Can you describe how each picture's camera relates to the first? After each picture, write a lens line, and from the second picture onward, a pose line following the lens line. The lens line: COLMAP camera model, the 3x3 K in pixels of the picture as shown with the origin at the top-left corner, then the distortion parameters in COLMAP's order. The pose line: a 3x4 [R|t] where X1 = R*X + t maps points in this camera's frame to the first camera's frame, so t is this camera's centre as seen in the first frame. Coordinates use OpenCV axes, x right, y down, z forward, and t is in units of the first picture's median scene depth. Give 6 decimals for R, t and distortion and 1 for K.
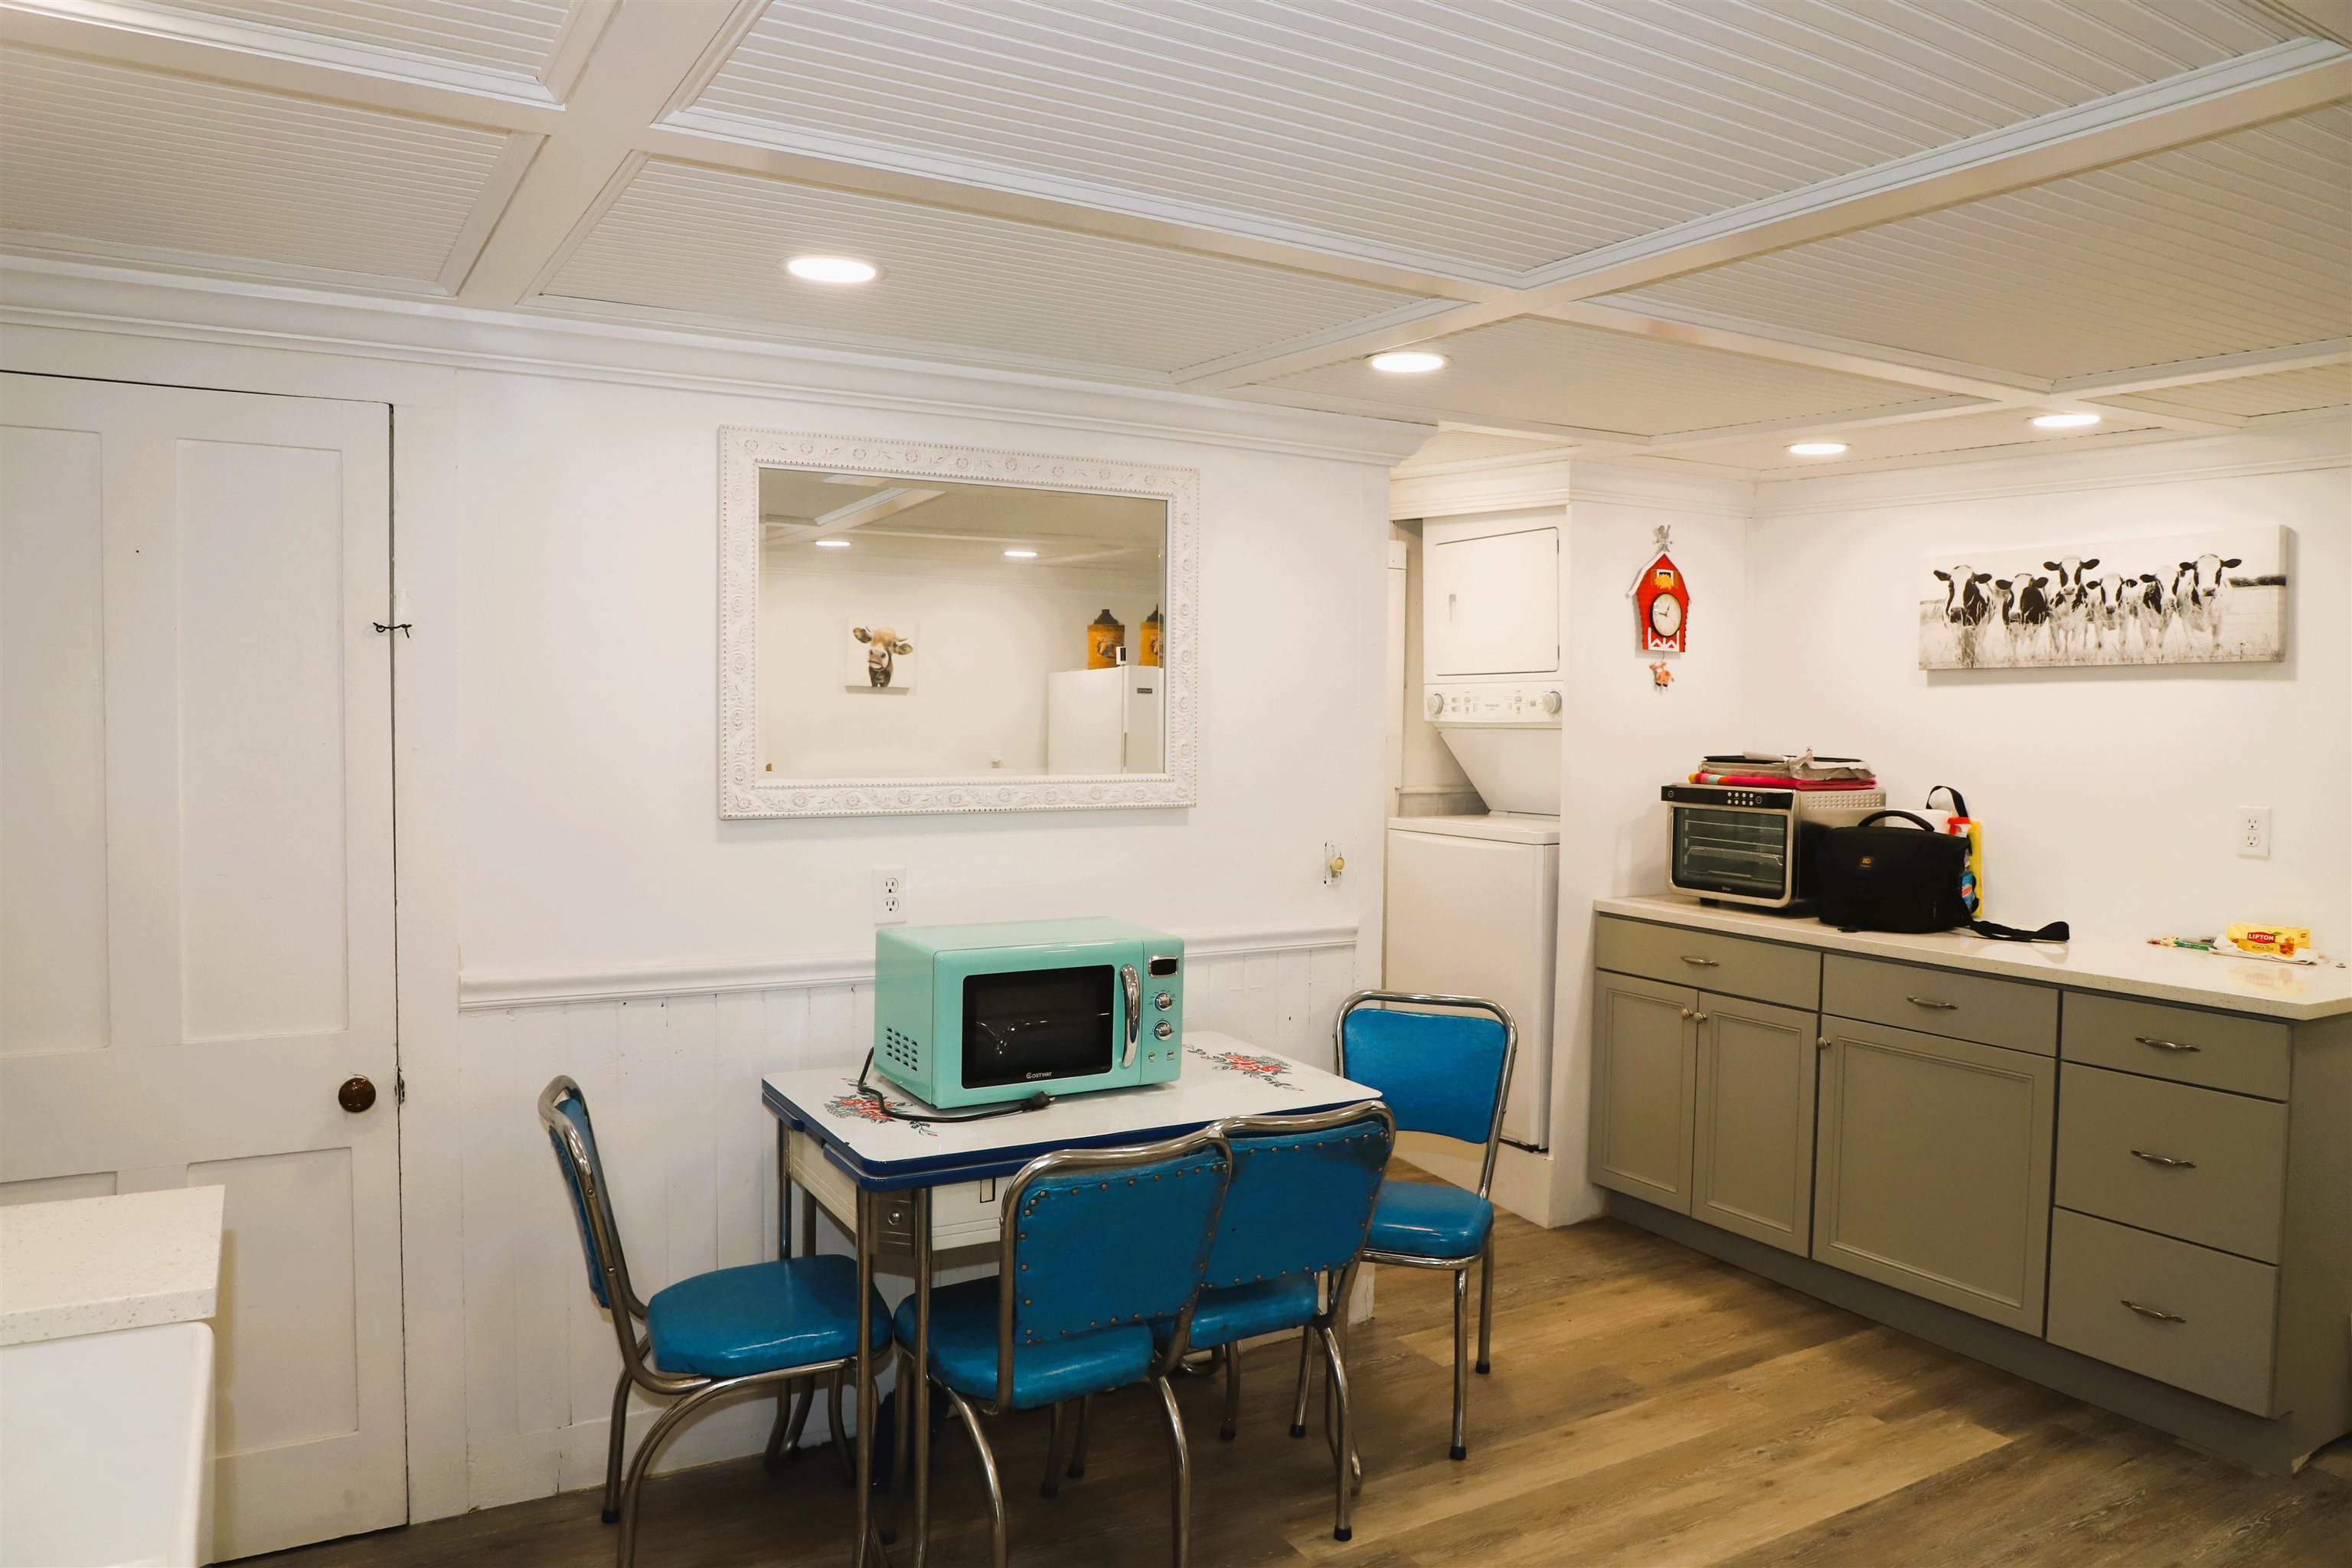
lens RADIAL K [[1583.5, 0, 1176.0], [0, 1583.5, 784.0], [0, 0, 1]] dist [-0.038637, 0.002659]
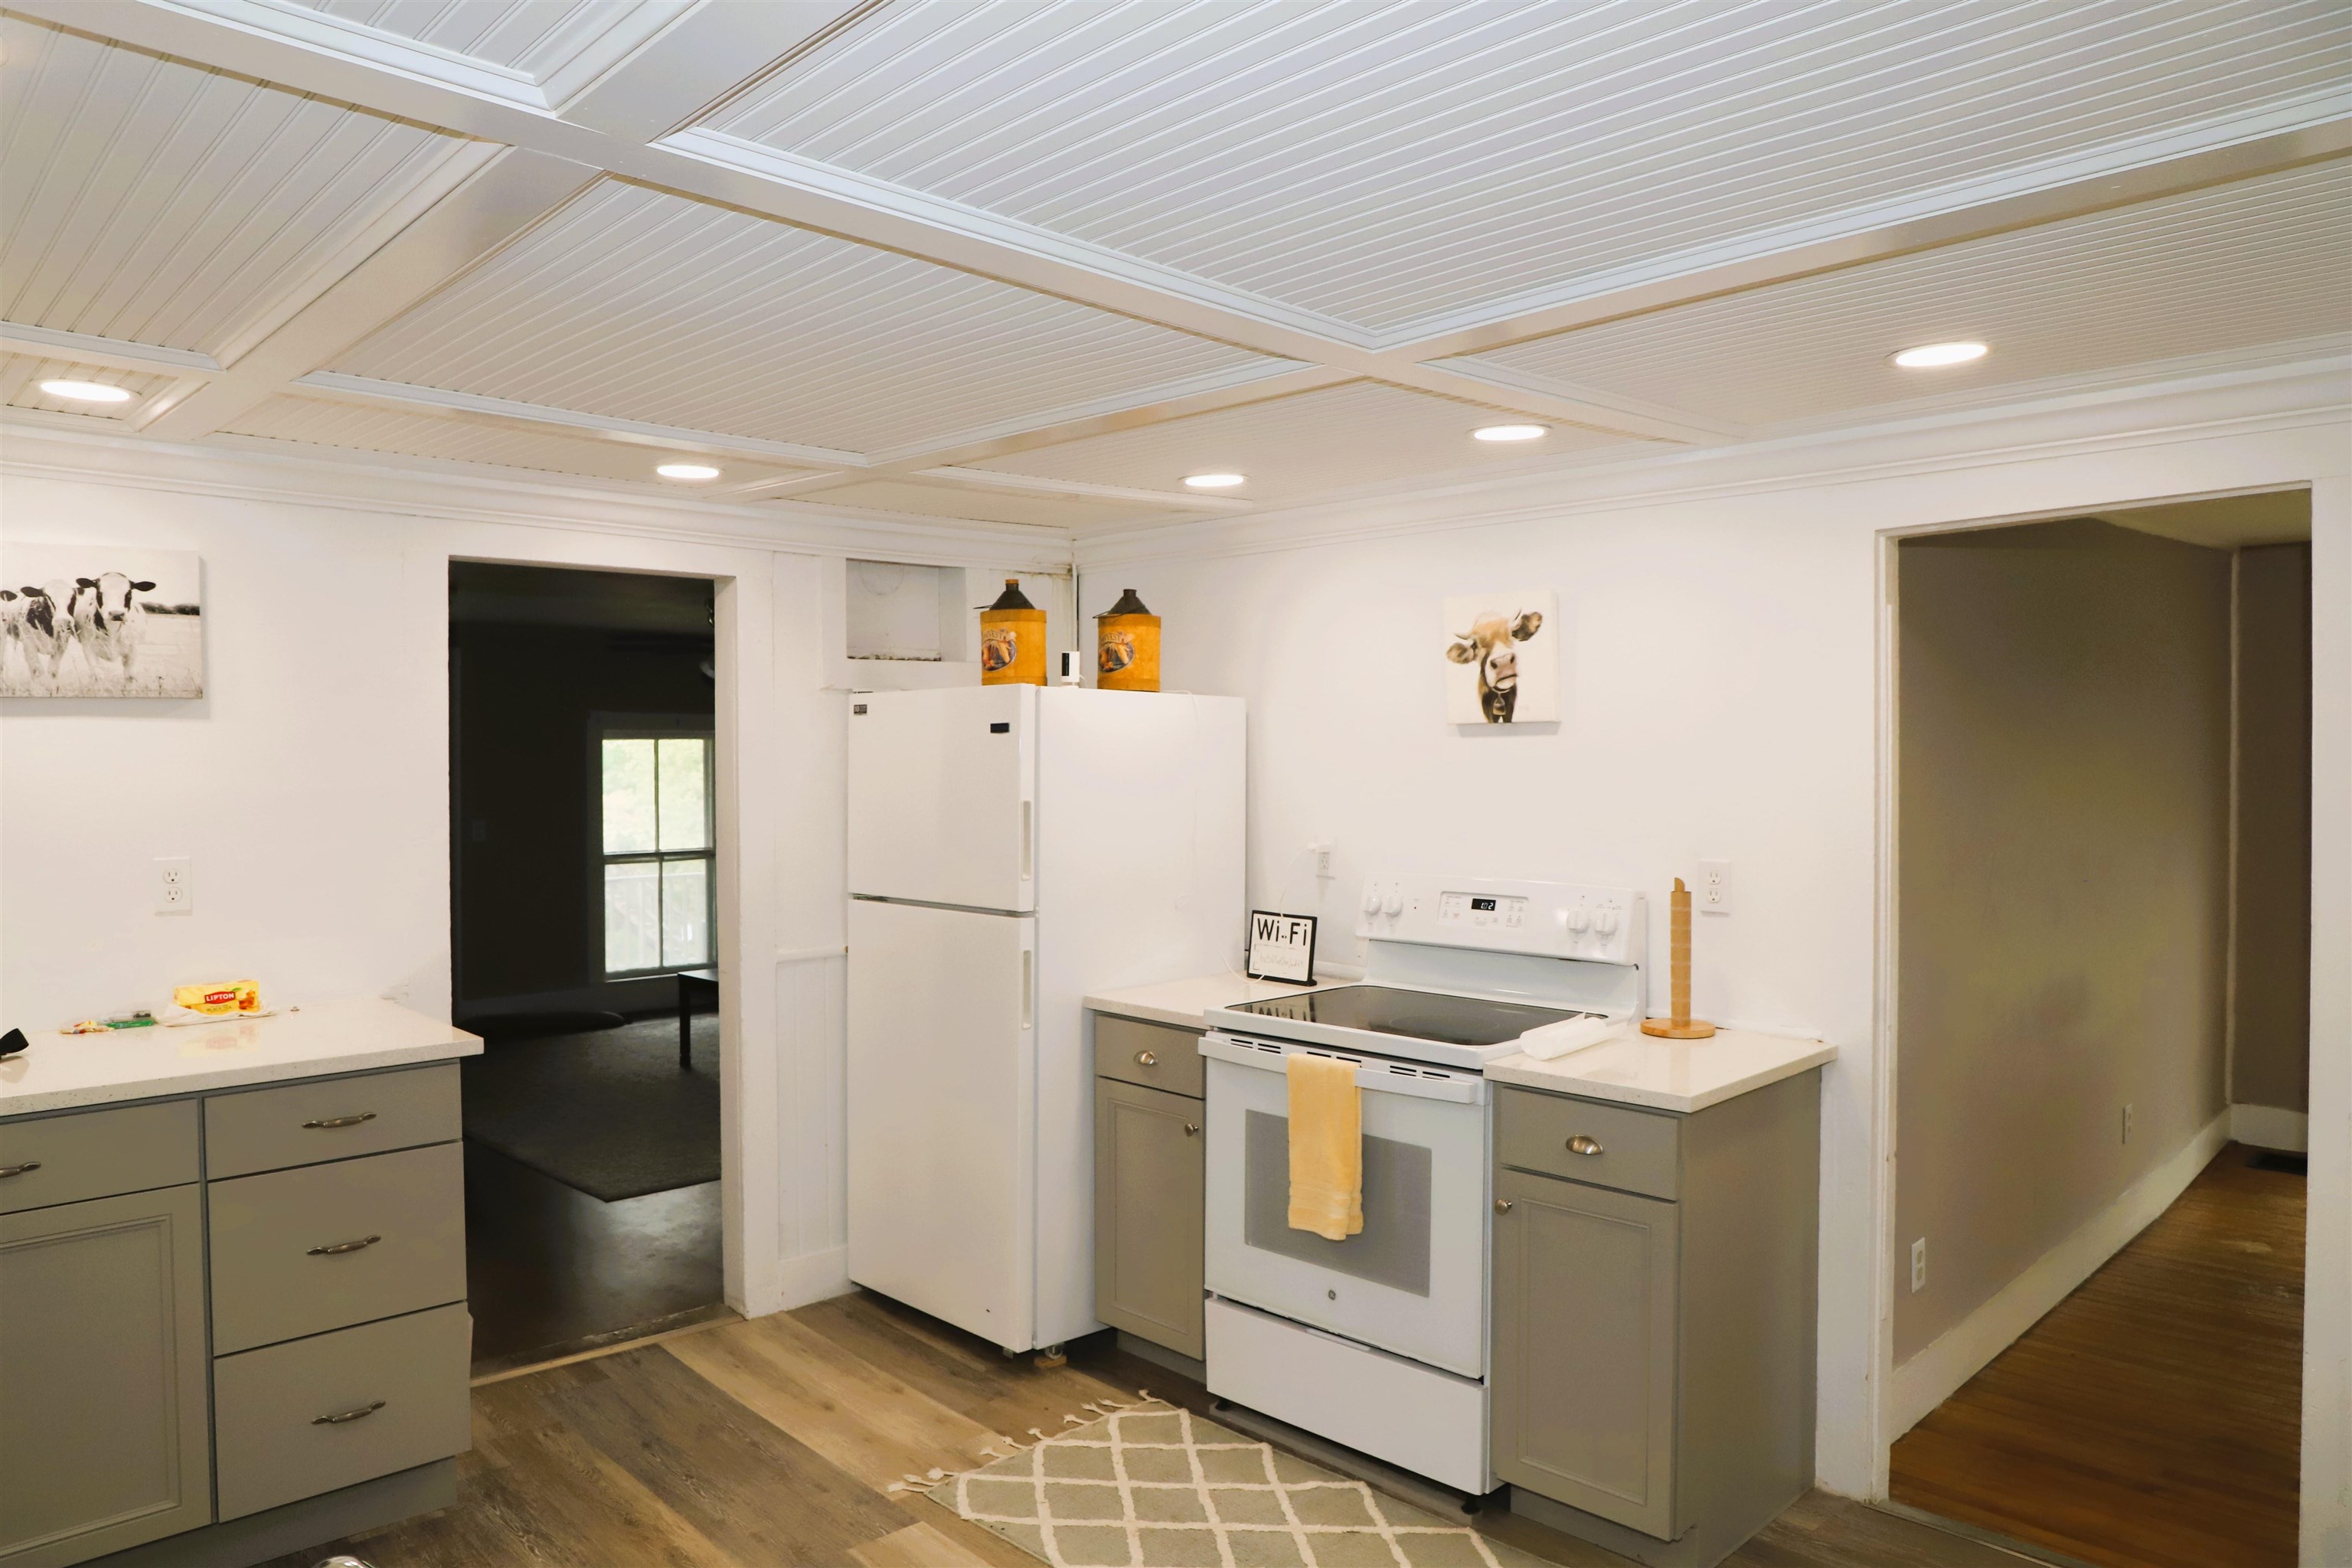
lens RADIAL K [[1583.5, 0, 1176.0], [0, 1583.5, 784.0], [0, 0, 1]] dist [-0.038637, 0.002659]
pose [[-0.220354, -0.029438, 0.974976, -0.314261], [0.051589, 0.997794, 0.041787, -0.035751], [-0.974055, 0.059506, -0.218349, 0.620198]]
